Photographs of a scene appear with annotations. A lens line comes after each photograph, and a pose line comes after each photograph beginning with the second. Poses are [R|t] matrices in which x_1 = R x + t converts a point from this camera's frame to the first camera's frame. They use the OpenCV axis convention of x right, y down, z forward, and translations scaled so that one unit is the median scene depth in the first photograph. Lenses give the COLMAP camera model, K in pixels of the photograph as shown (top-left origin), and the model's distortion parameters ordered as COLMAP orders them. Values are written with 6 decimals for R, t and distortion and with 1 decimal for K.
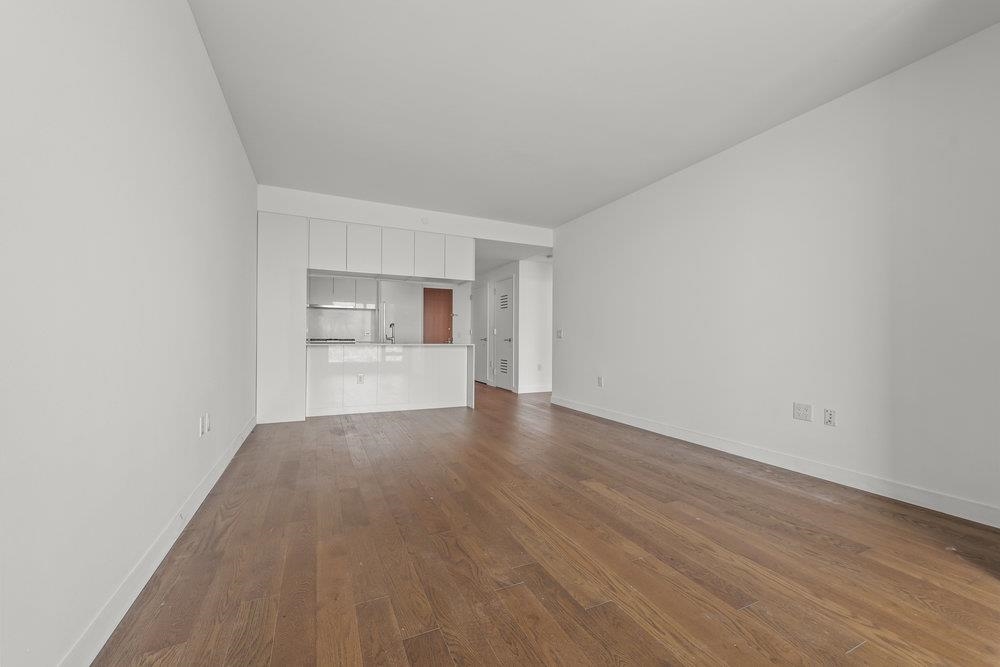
lens RADIAL K [[395.7, 0, 497.8], [0, 395.7, 341.1], [0, 0, 1]] dist [0.002406, 0.000458]
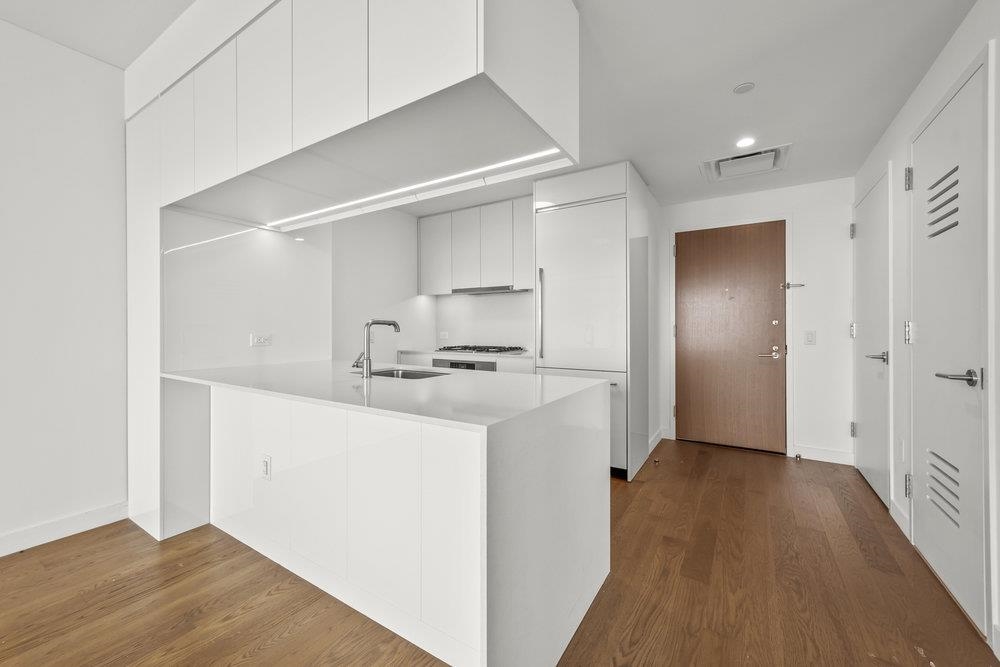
lens RADIAL K [[395.7, 0, 497.8], [0, 395.7, 341.1], [0, 0, 1]] dist [0.002406, 0.000458]
pose [[0.543036, 0.016943, -0.839539, 0.058812], [0.005730, 0.999698, 0.023882, -0.024043], [0.839690, -0.017779, 0.542775, 0.565990]]
